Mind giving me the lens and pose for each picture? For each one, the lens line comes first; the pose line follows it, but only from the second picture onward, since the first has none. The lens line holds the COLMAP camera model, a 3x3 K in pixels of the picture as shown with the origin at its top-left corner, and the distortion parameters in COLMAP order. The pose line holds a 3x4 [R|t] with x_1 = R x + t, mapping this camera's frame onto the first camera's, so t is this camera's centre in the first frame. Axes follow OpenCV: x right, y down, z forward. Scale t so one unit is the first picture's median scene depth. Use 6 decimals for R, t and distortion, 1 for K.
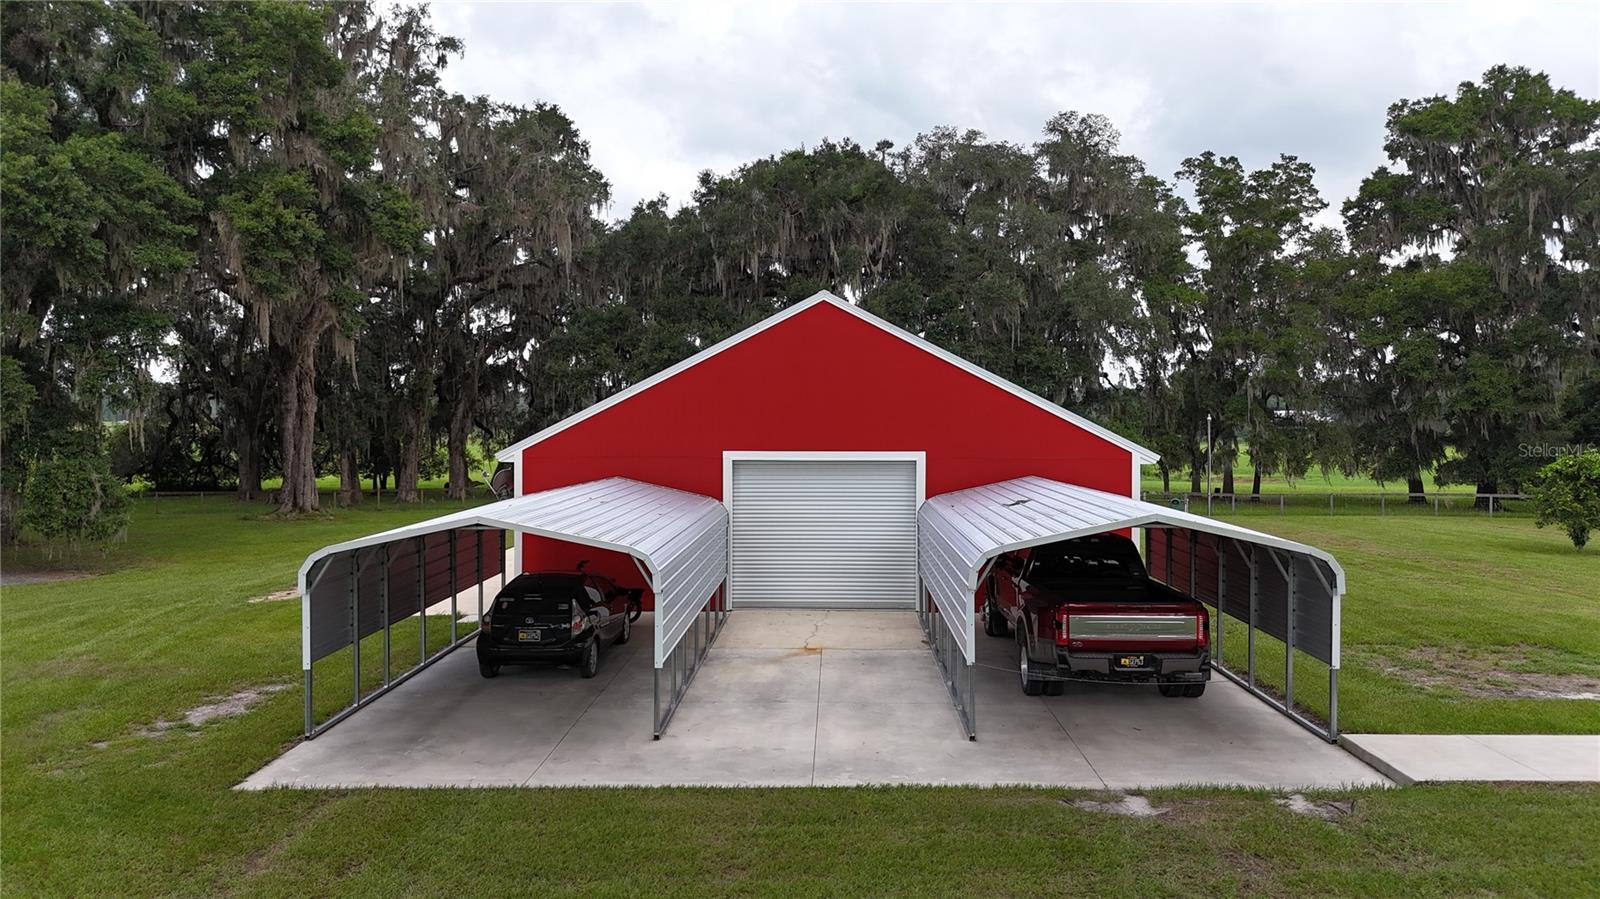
lens RADIAL K [[1178.6, 0, 800.0], [0, 1178.6, 449.5], [0, 0, 1]] dist [0.076790, -0.072061]
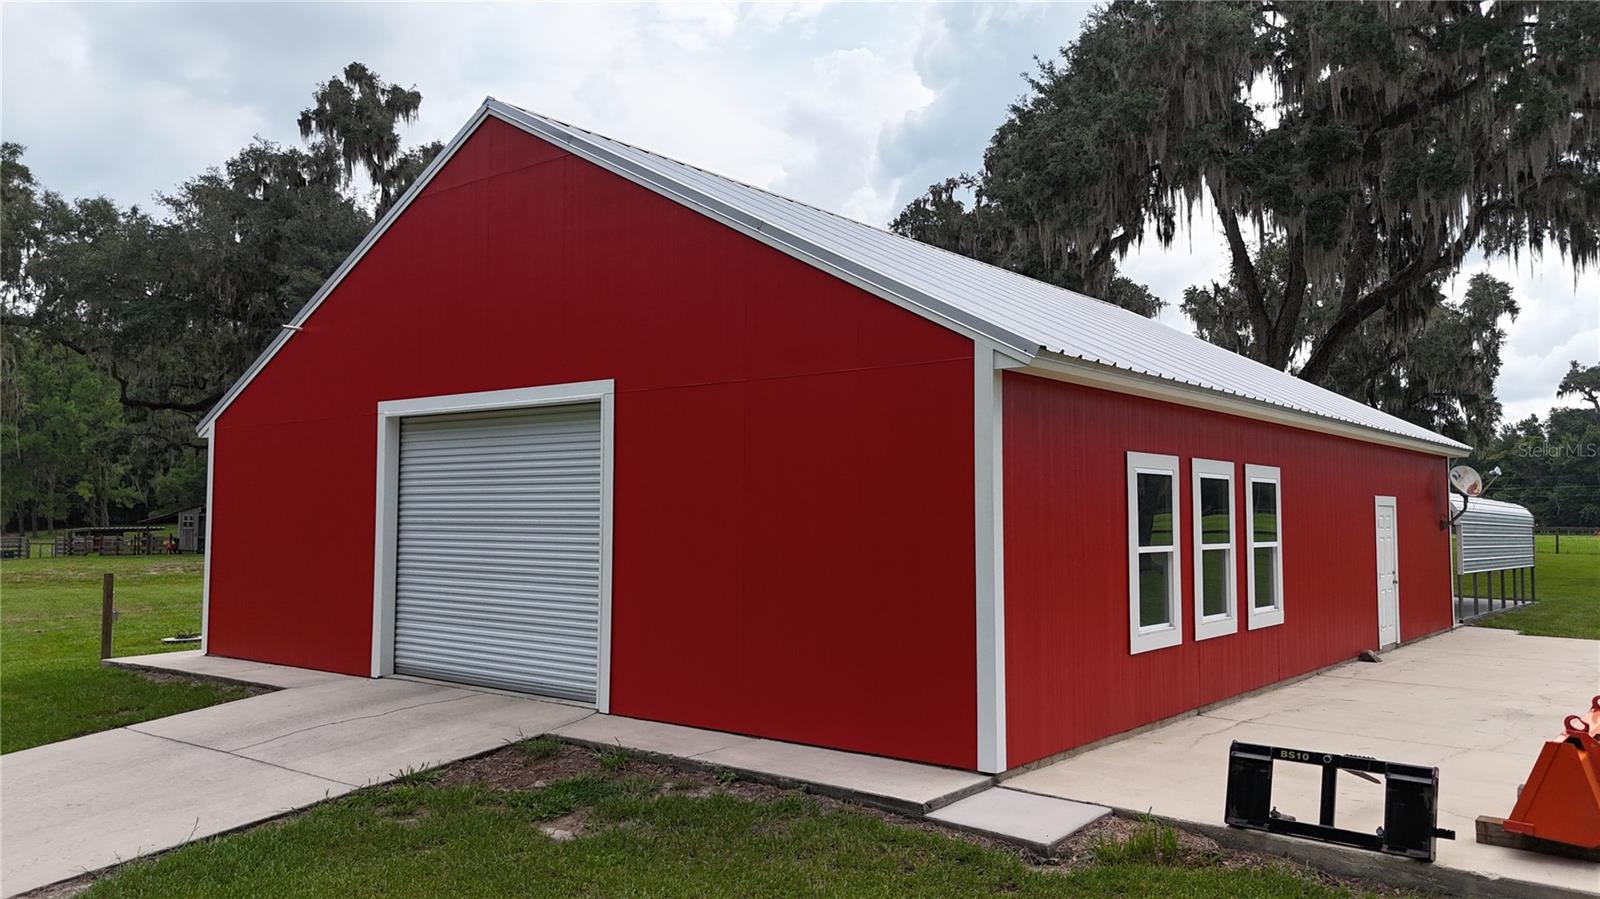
lens RADIAL K [[1178.6, 0, 800.0], [0, 1178.6, 449.5], [0, 0, 1]] dist [0.076790, -0.072061]
pose [[0.795613, -0.034904, -0.604799, 0.456366], [-0.015022, 0.996895, -0.077294, 0.067396], [0.605619, 0.070582, 0.792619, 0.656827]]
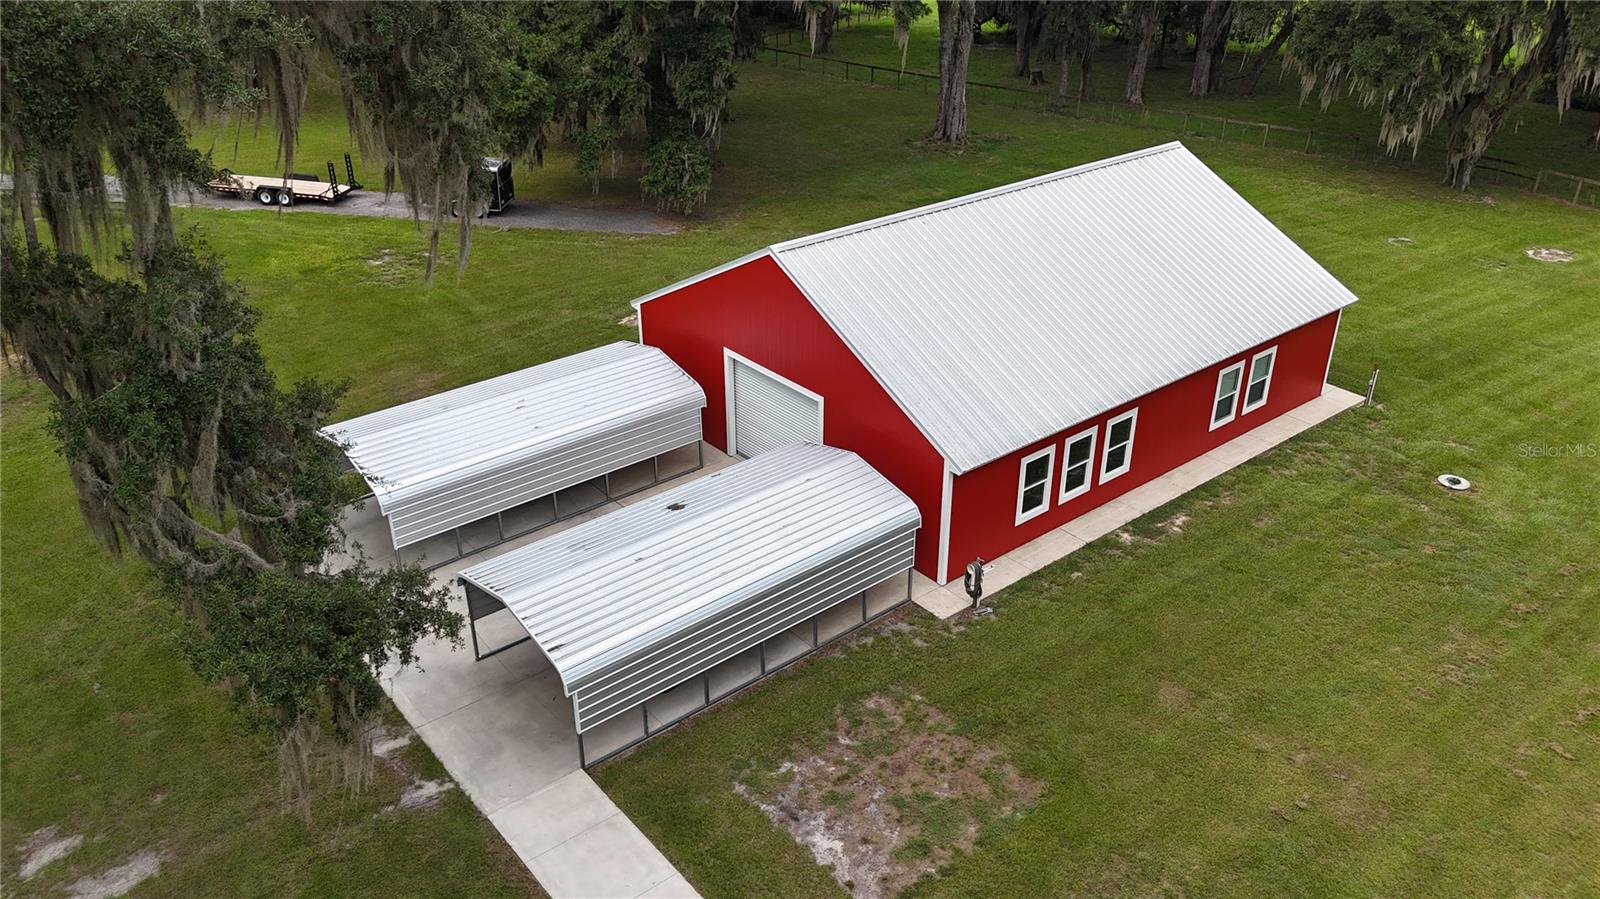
lens RADIAL K [[1178.6, 0, 800.0], [0, 1178.6, 449.5], [0, 0, 1]] dist [0.076790, -0.072061]
pose [[0.658022, 0.347518, -0.668011, 0.899973], [-0.011970, 0.891849, 0.452174, -0.487281], [0.752903, -0.289545, 0.591016, 0.256452]]
